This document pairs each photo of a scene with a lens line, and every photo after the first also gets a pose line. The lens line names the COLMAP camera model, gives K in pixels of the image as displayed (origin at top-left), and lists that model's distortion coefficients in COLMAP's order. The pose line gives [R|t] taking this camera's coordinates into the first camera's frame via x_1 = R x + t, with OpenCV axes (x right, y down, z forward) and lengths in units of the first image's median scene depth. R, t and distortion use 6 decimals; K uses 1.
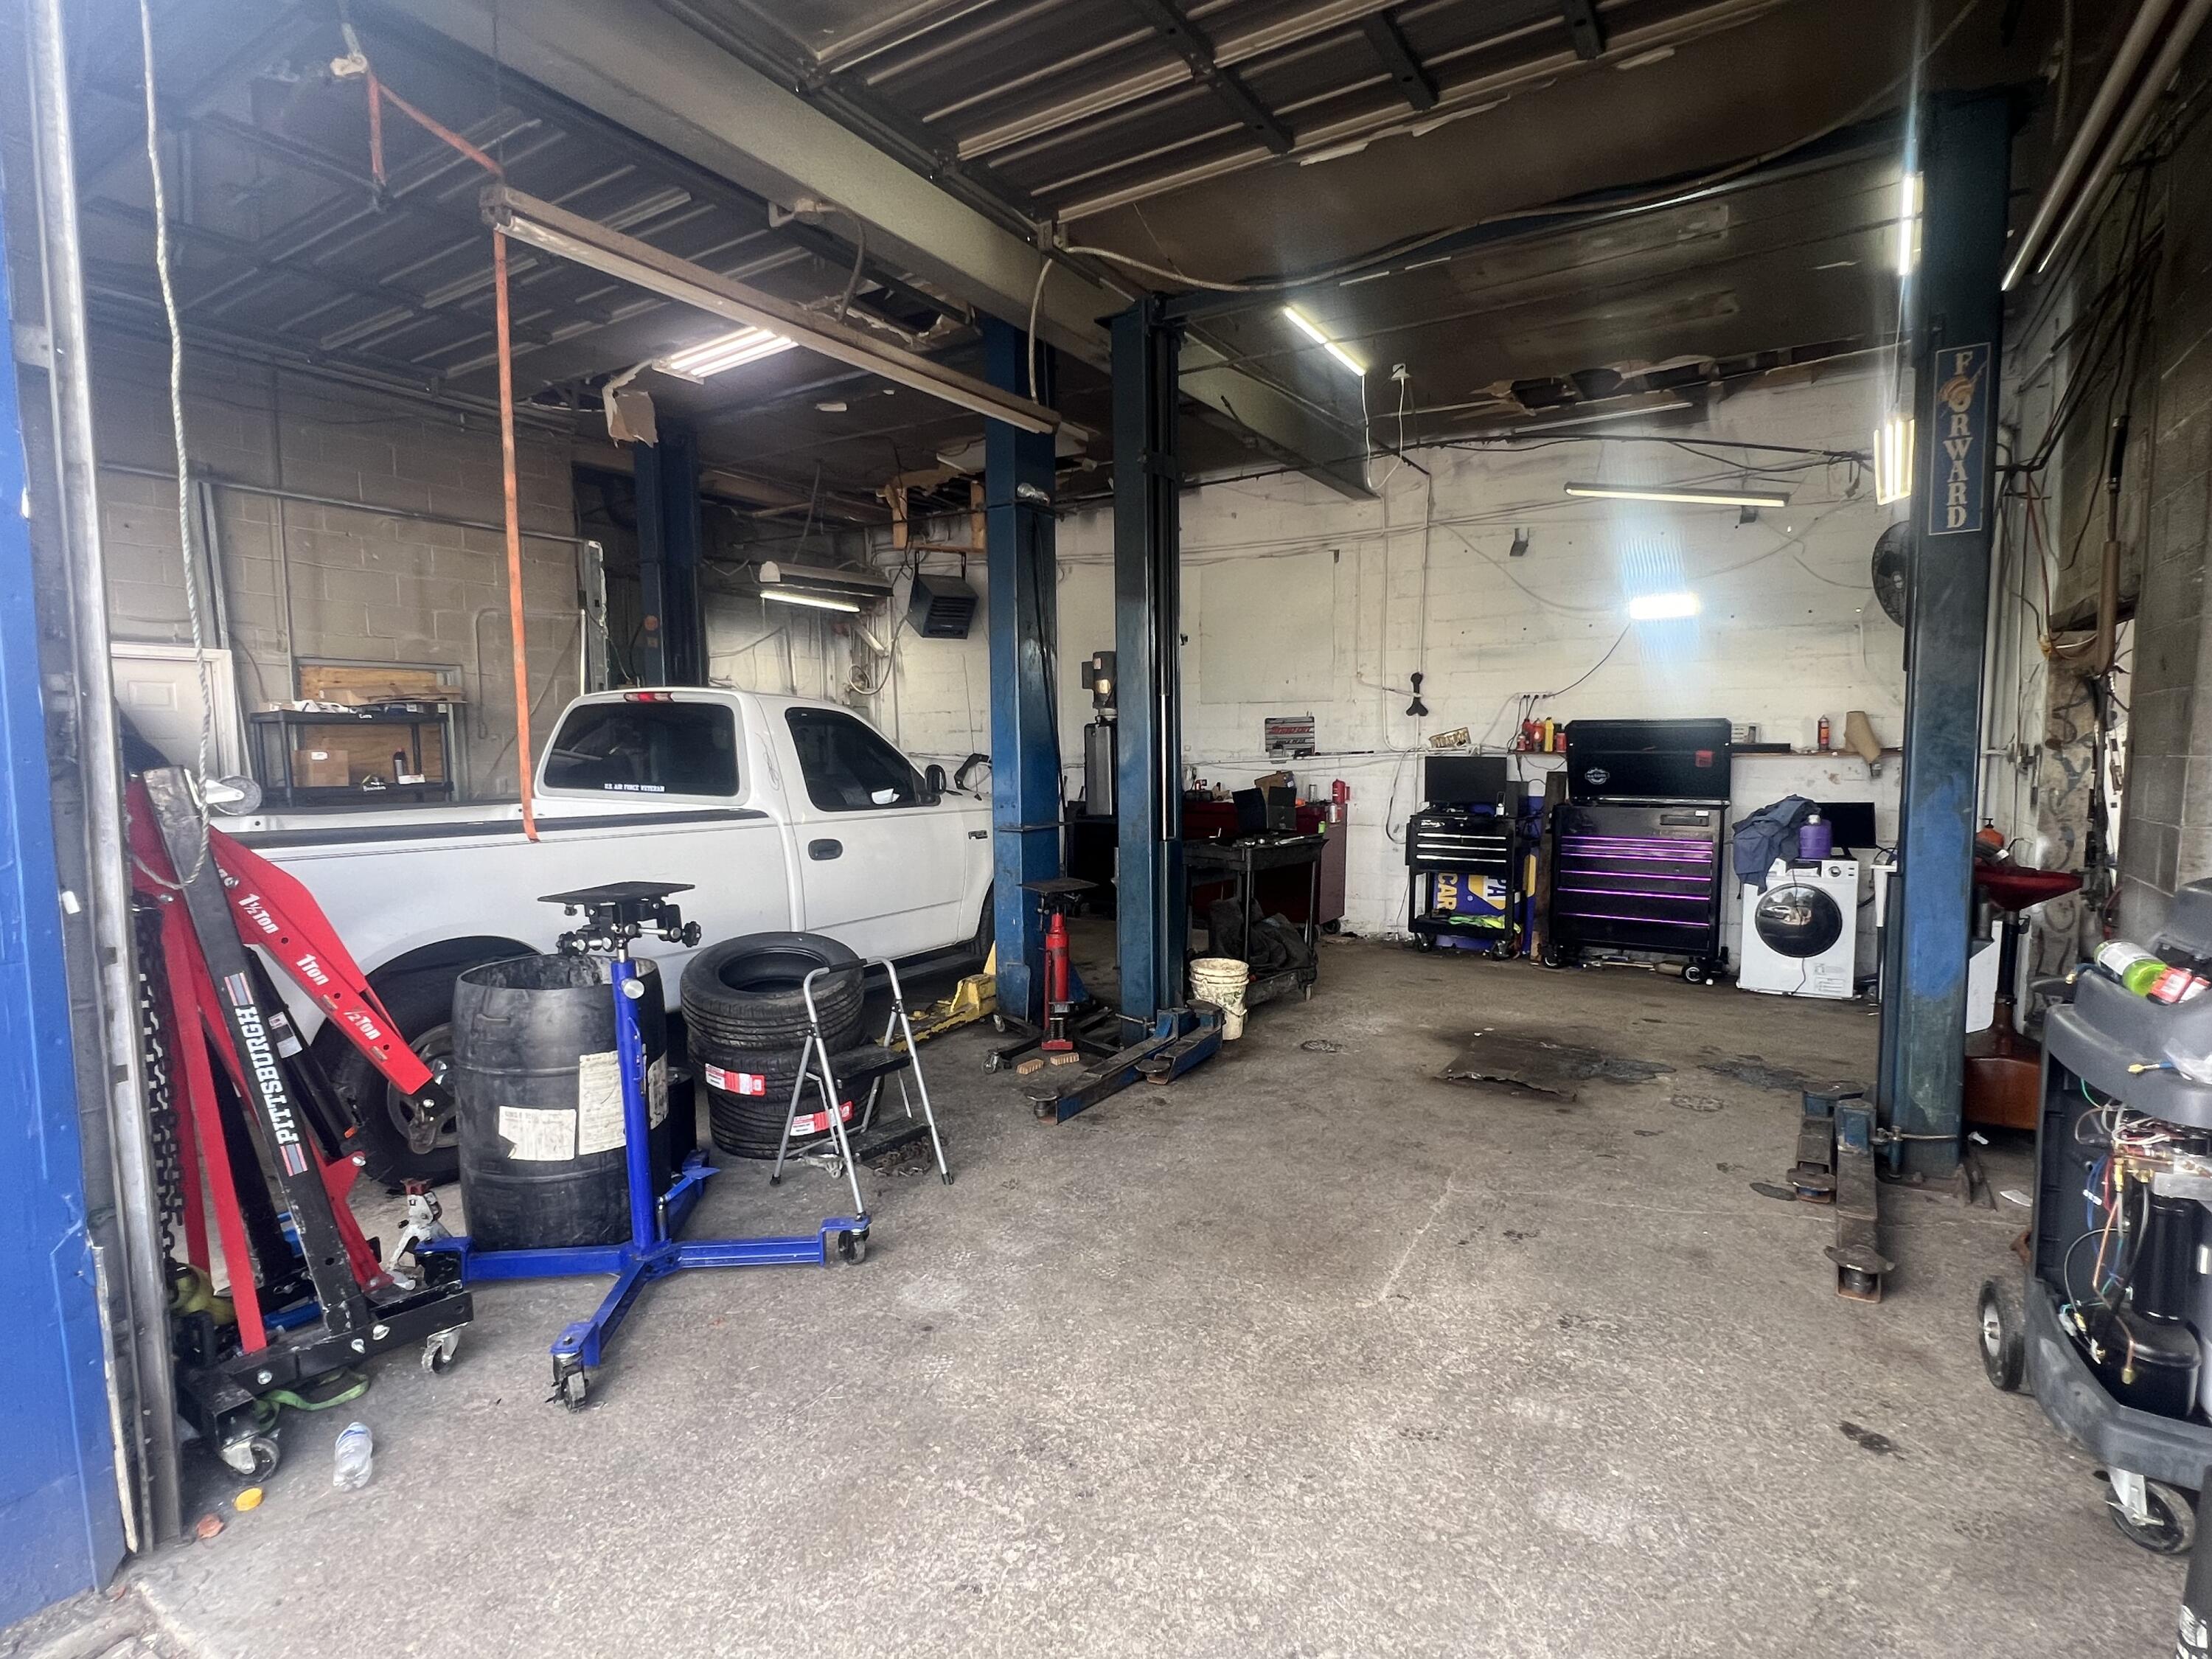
lens RADIAL K [[1084.0, 0, 1110.3], [0, 1084.0, 827.8], [0, 0, 1]] dist [-0.004836, -0.000050]
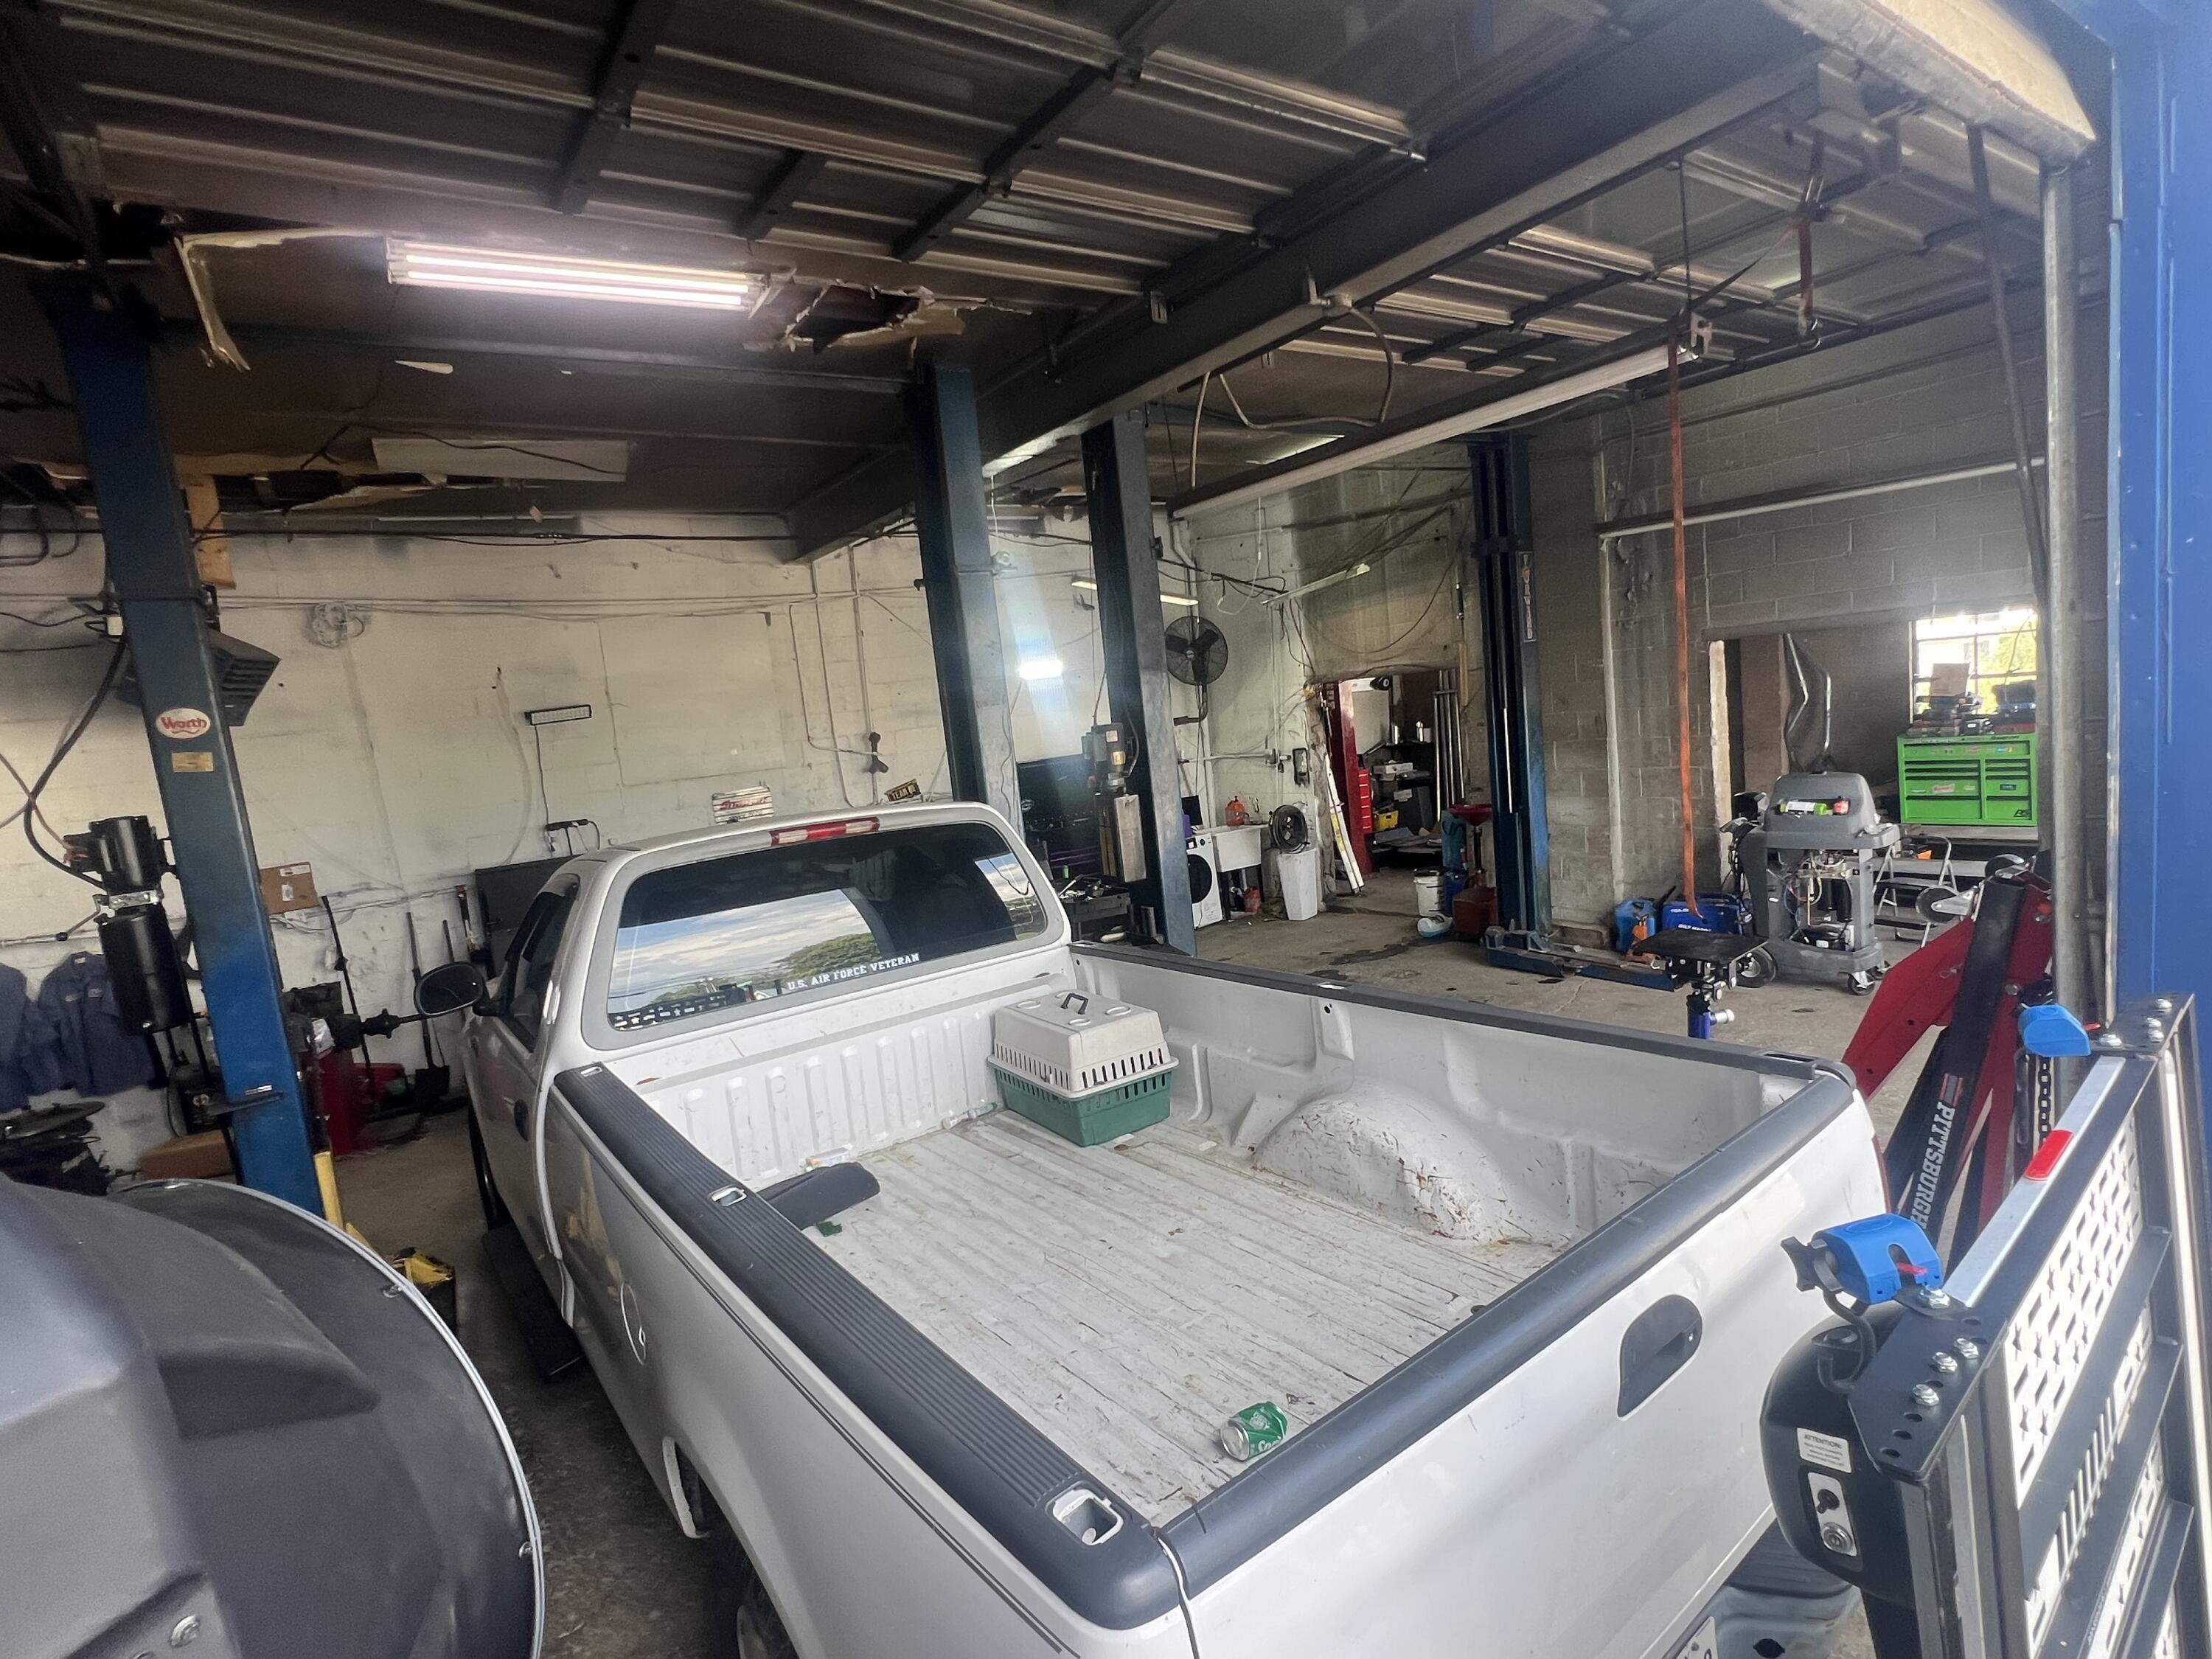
lens RADIAL K [[1084.0, 0, 1115.0], [0, 1084.0, 819.4], [0, 0, 1]] dist [-0.004836, -0.000050]
pose [[0.399367, -0.134909, 0.906811, -0.587919], [0.178315, 0.981655, 0.067513, -0.089290], [-0.899283, 0.134735, 0.416096, 0.361394]]
